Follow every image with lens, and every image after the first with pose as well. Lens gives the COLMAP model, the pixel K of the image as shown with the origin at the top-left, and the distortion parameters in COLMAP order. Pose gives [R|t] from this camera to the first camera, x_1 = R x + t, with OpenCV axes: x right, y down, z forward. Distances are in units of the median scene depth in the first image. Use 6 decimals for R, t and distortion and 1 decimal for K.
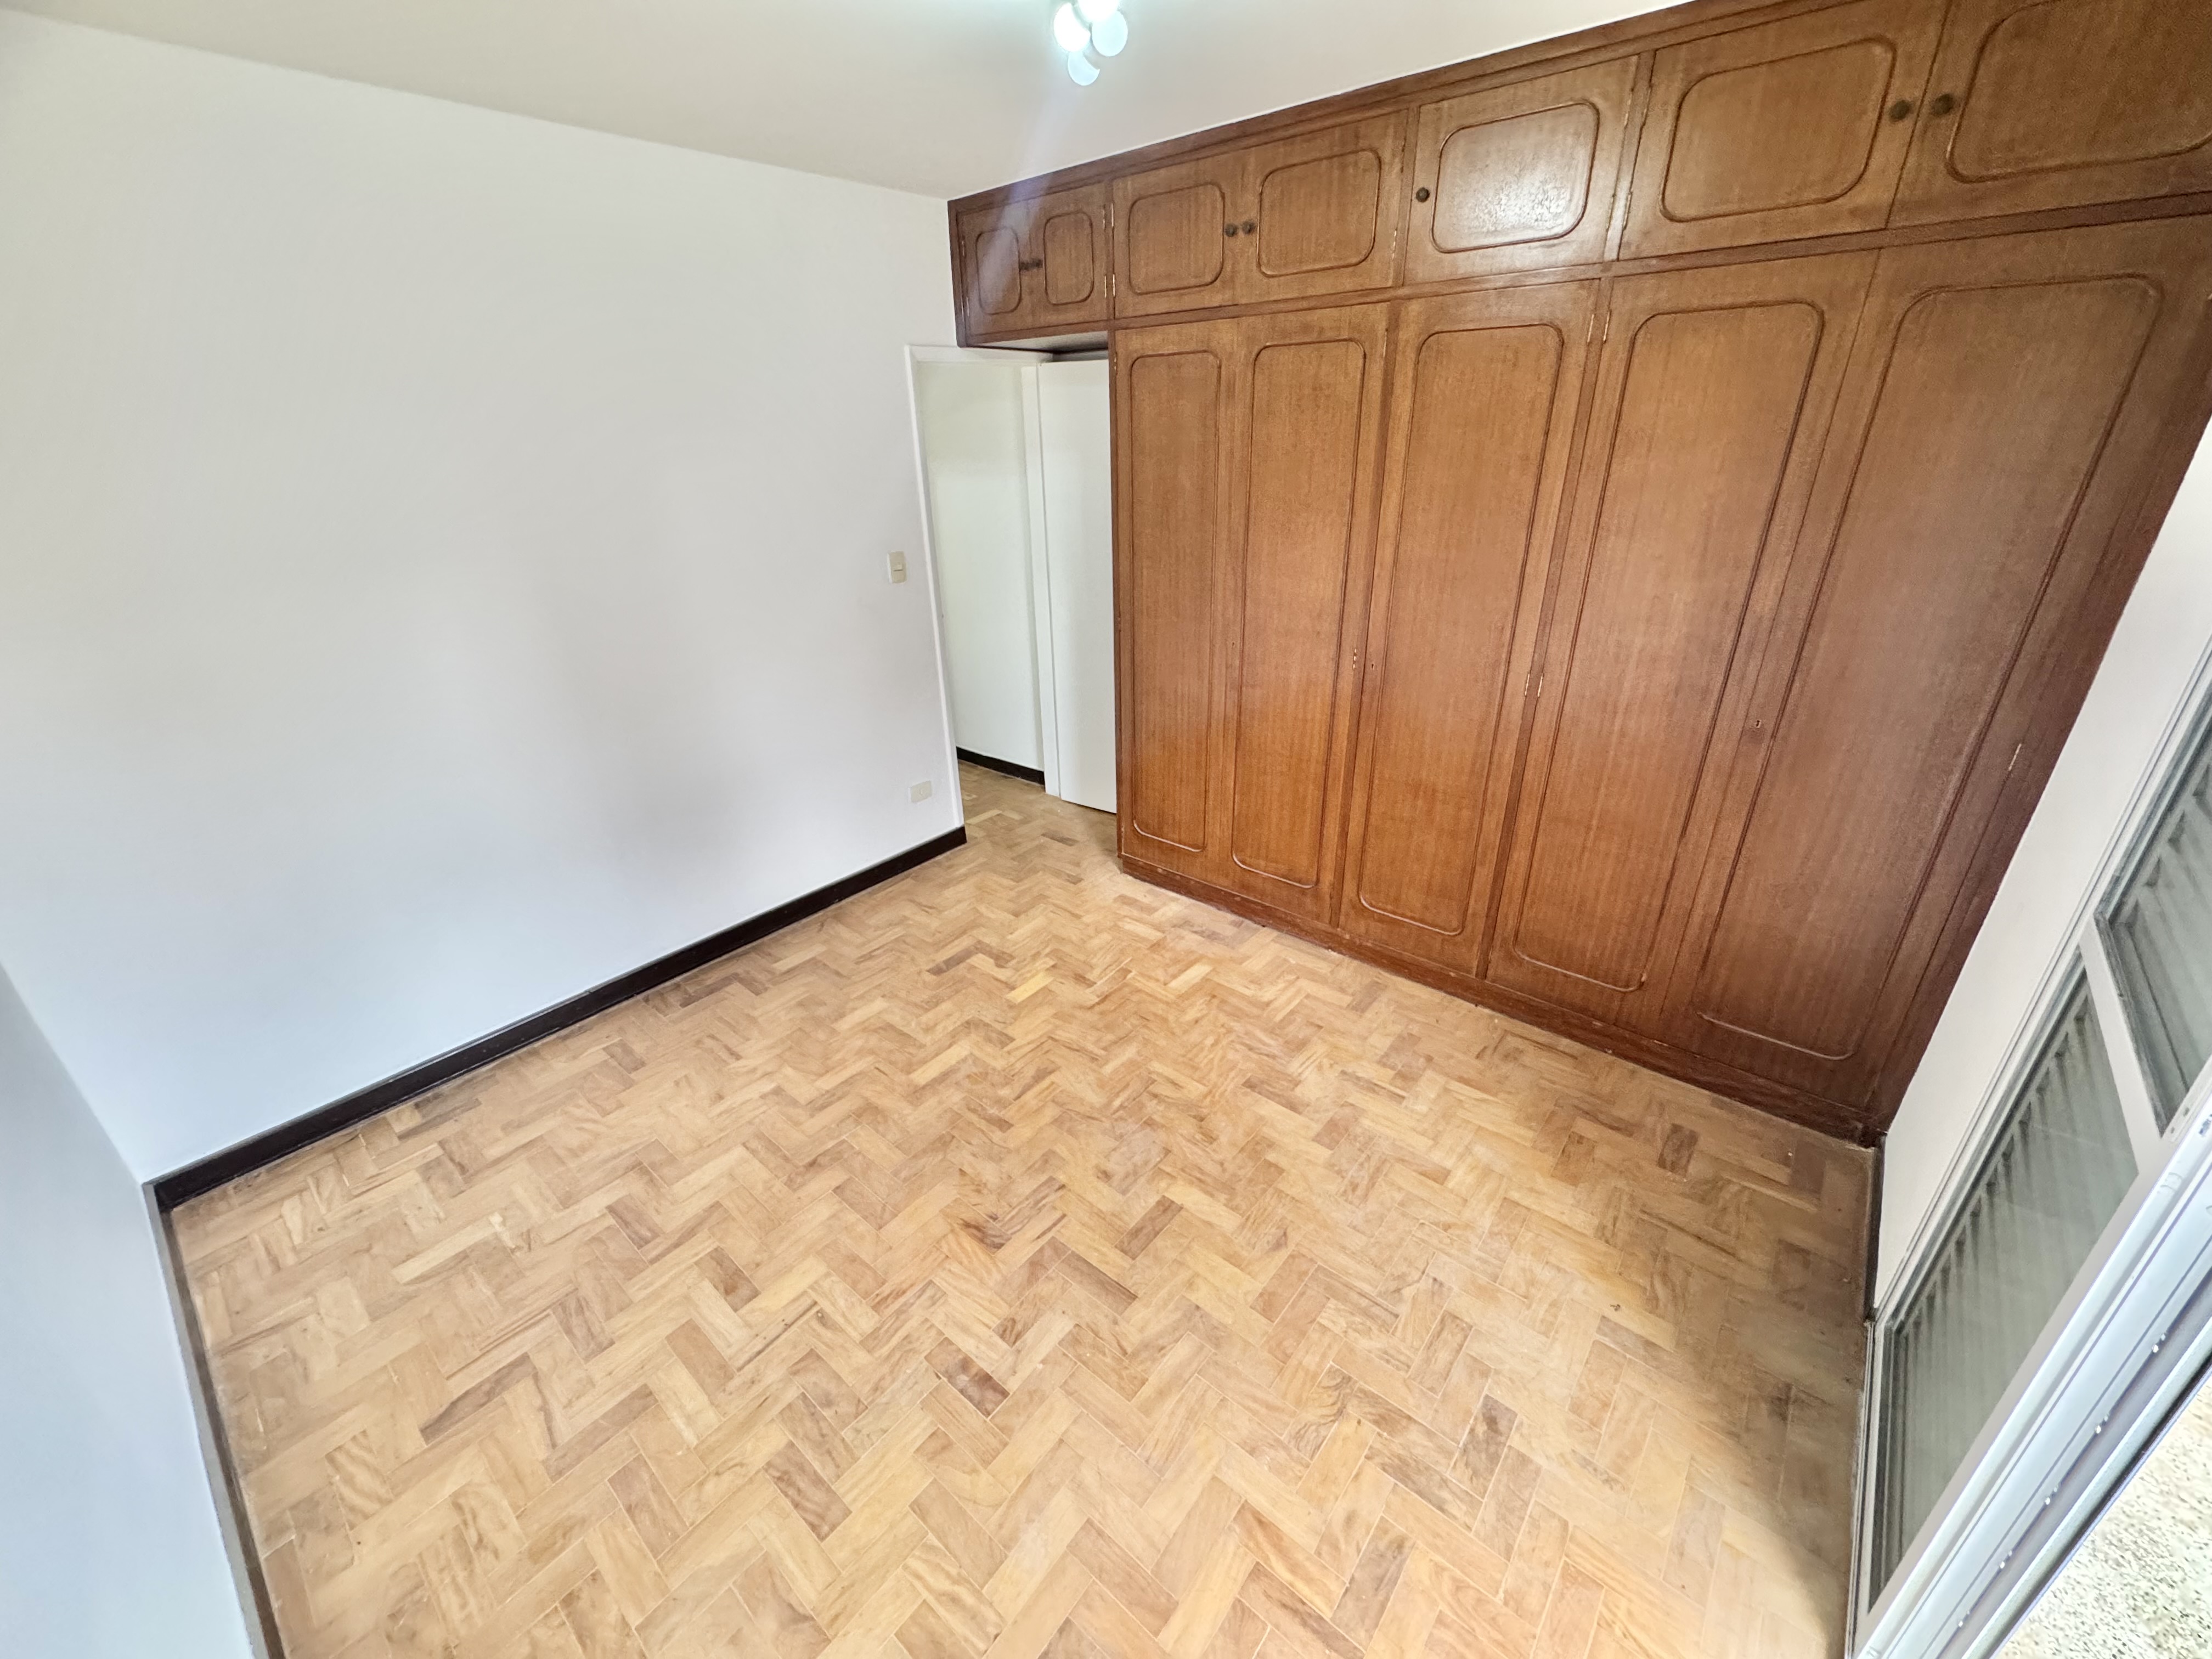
lens RADIAL K [[890.6, 0, 1112.0], [0, 890.6, 825.9], [0, 0, 1]] dist [0.001685, 0.000256]
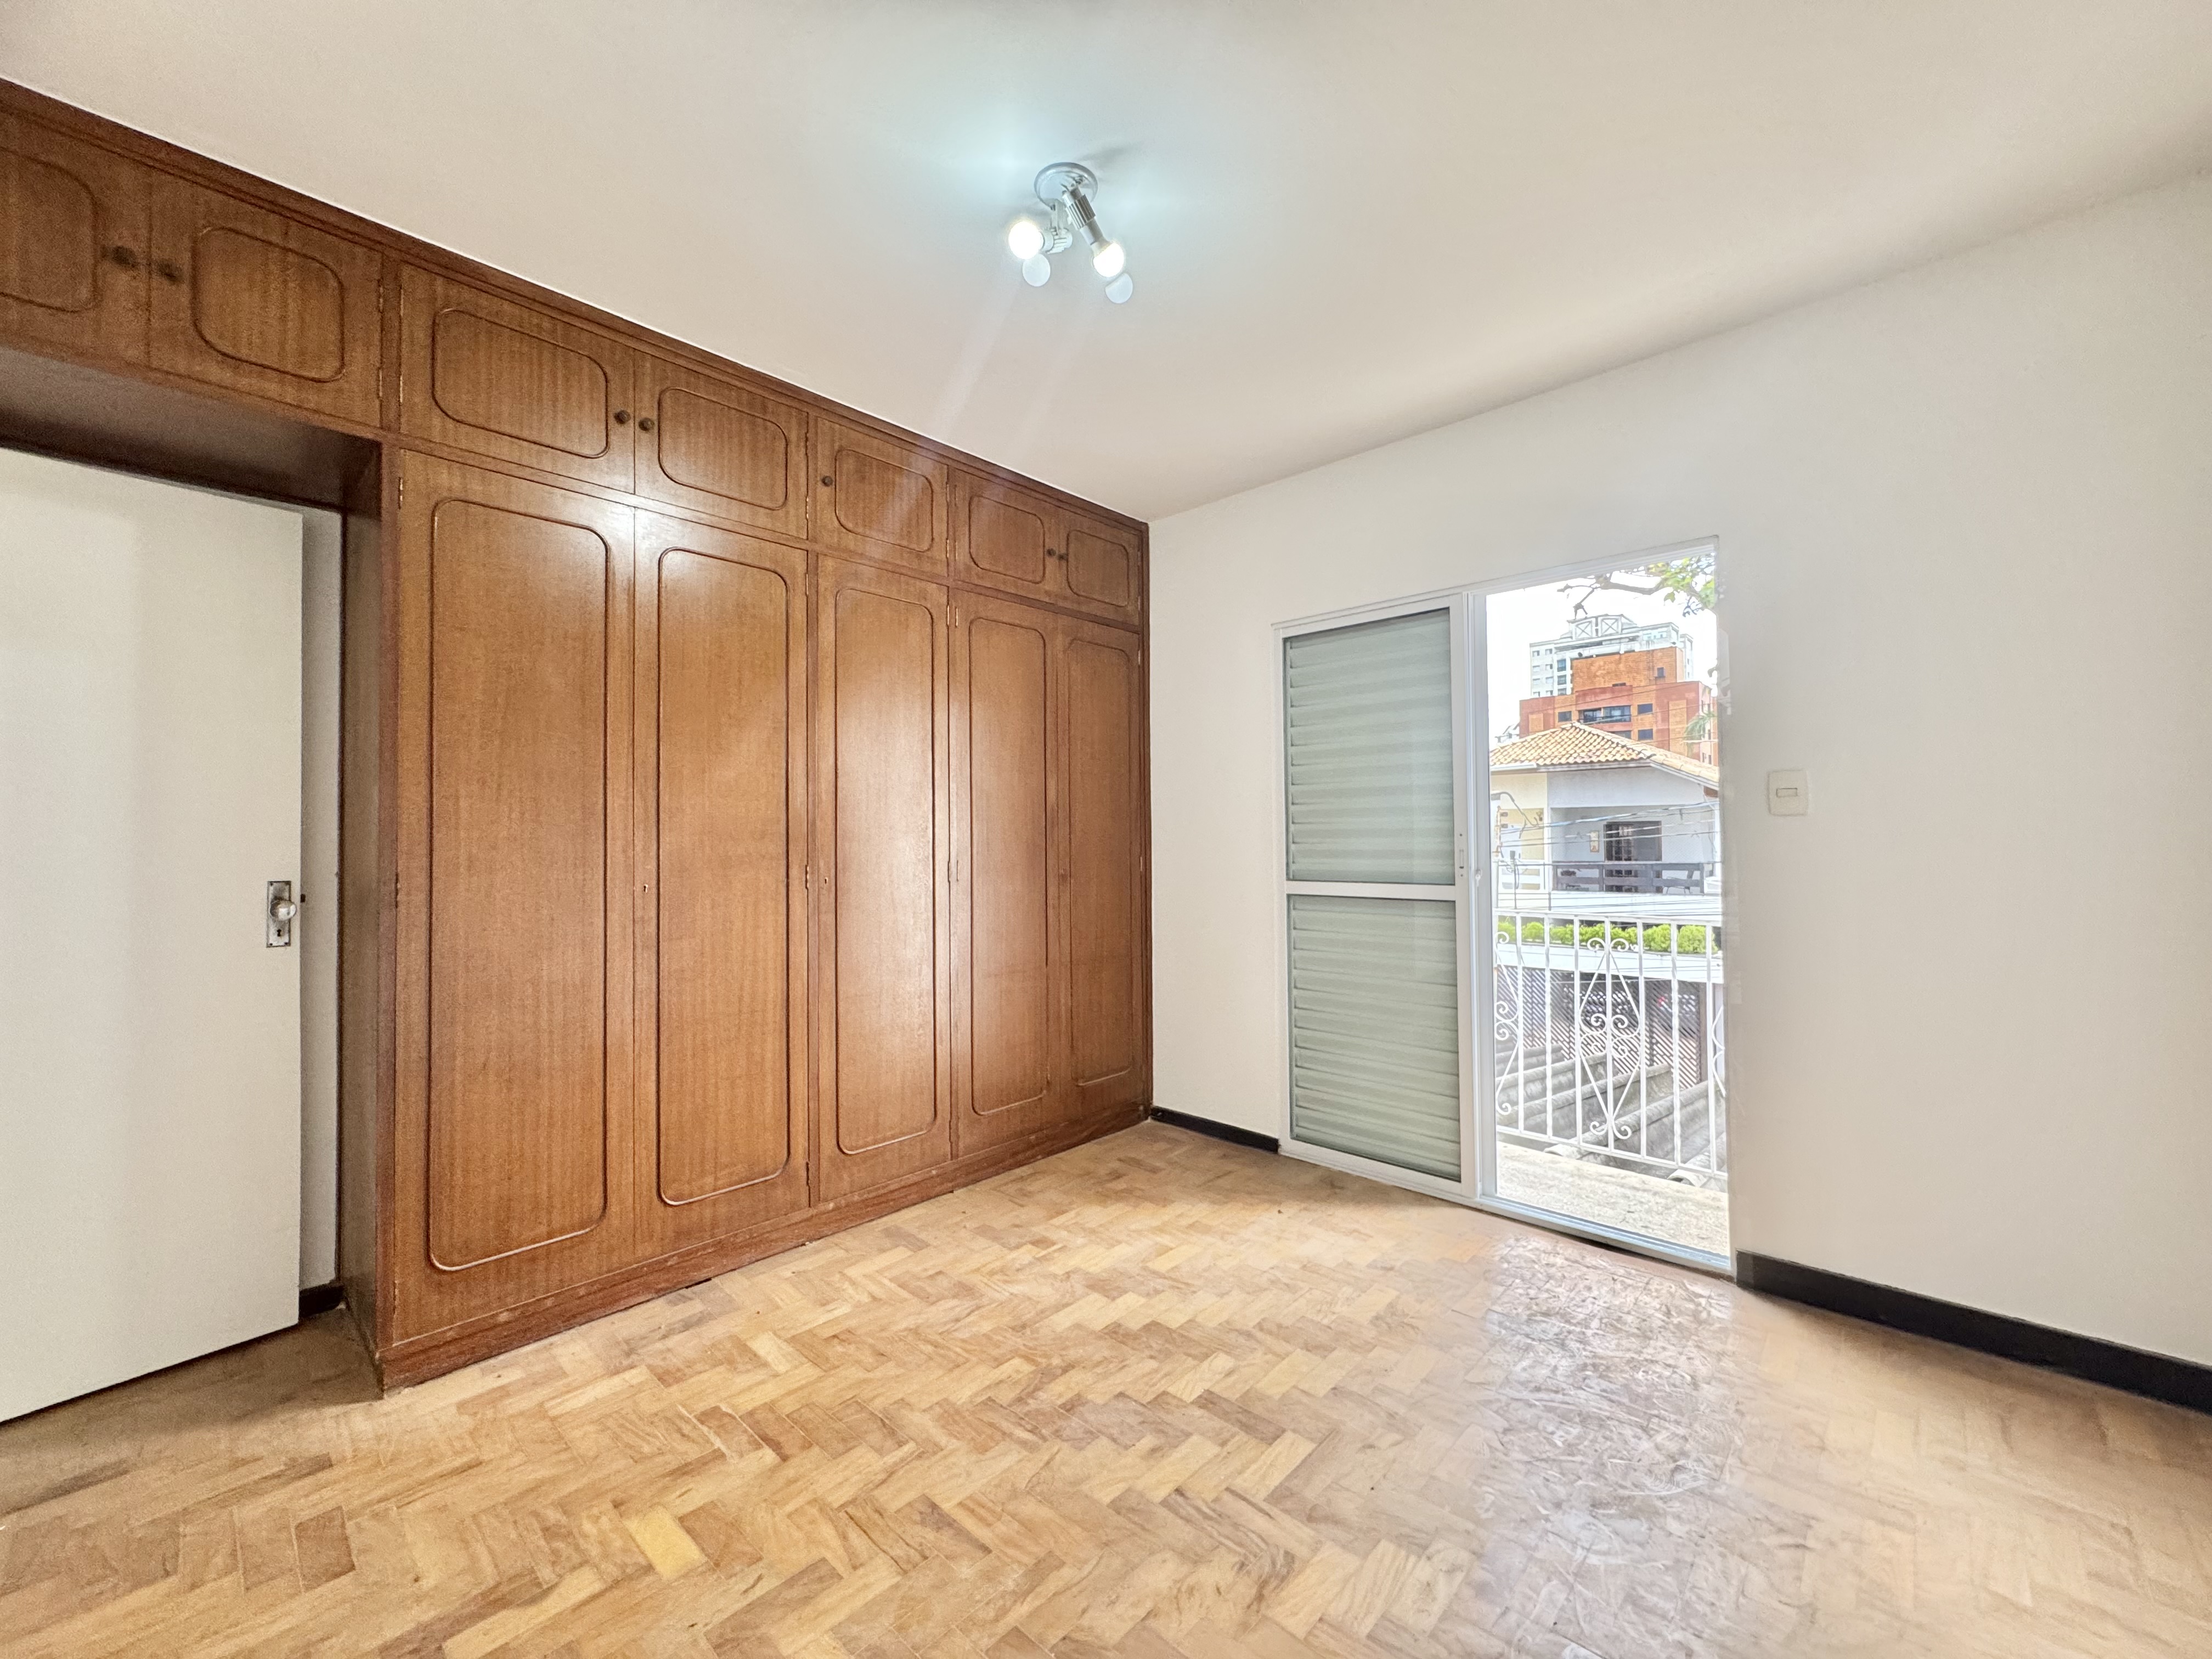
lens RADIAL K [[882.7, 0, 1105.2], [0, 882.7, 825.8], [0, 0, 1]] dist [-0.002553, 0.000256]
pose [[0.051979, 0.038653, 0.997900, -0.696334], [0.420915, 0.905308, -0.056991, -0.055088], [-0.905610, 0.422993, 0.030788, 0.717382]]
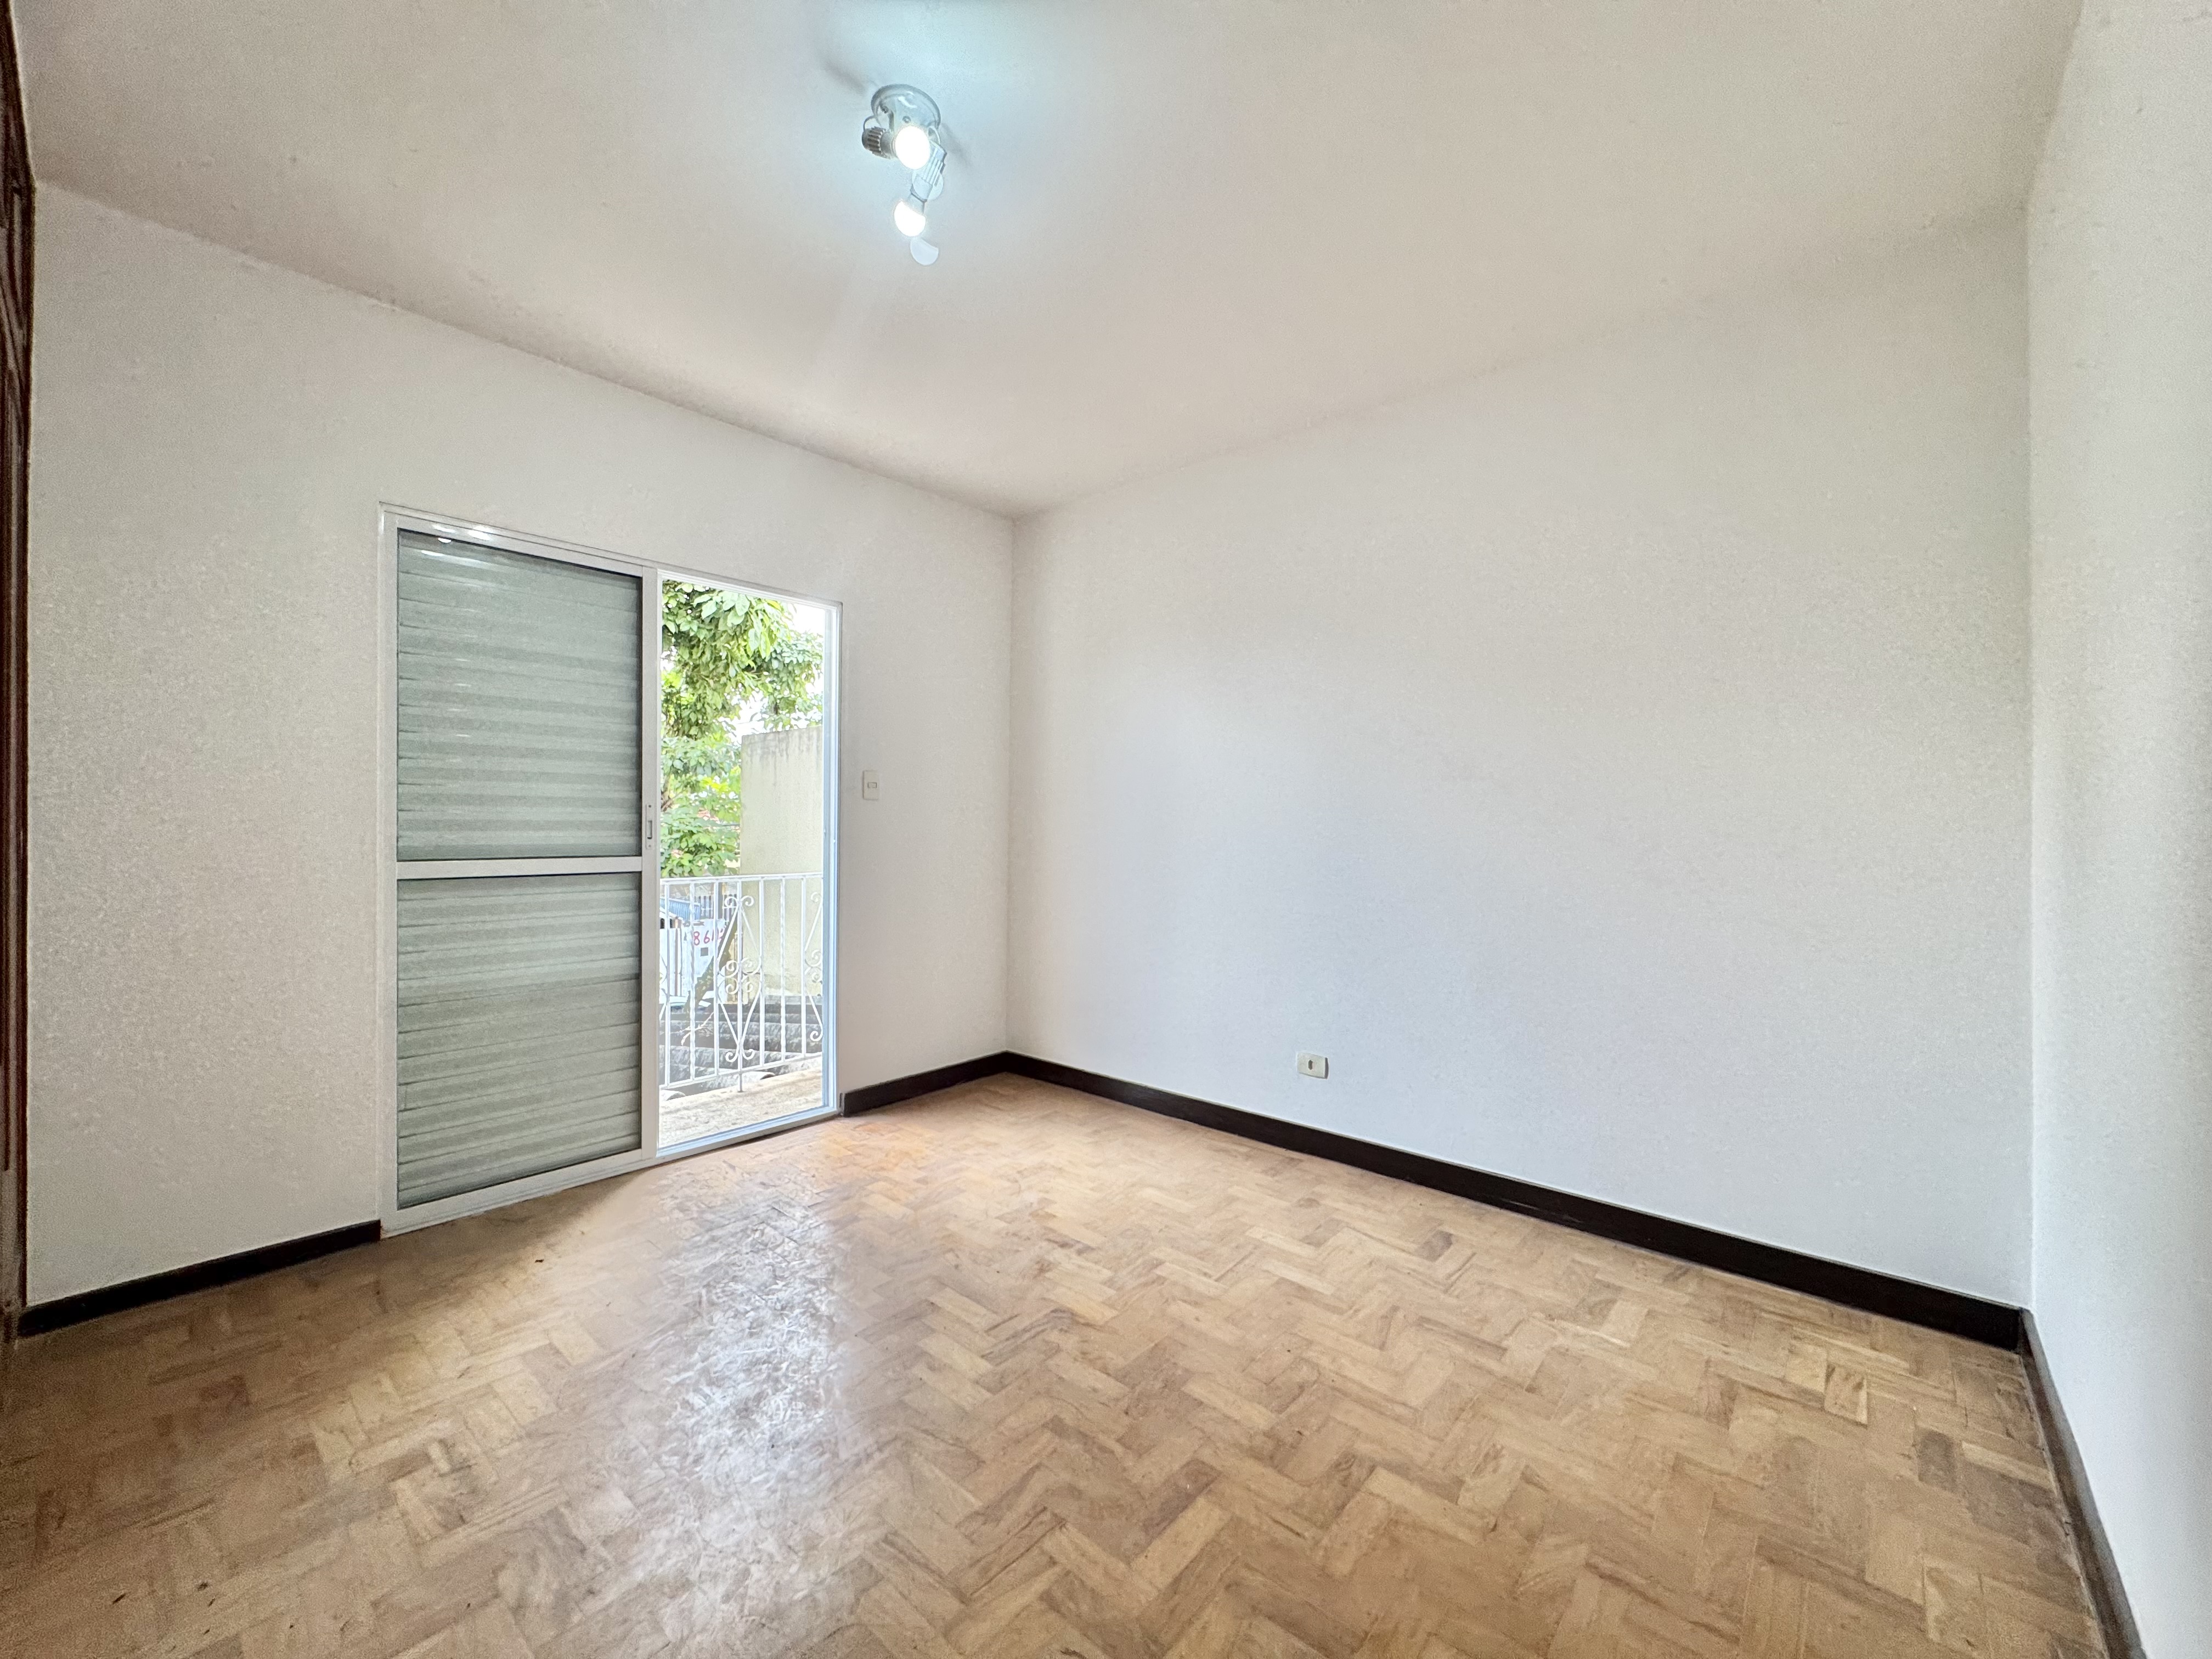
lens RADIAL K [[882.7, 0, 1105.2], [0, 882.7, 825.8], [0, 0, 1]] dist [-0.002553, 0.000256]
pose [[-0.999582, 0.014638, 0.024935, -0.177052], [0.023769, 0.907030, 0.420395, -0.358820], [-0.016463, 0.420812, -0.906998, 1.376991]]
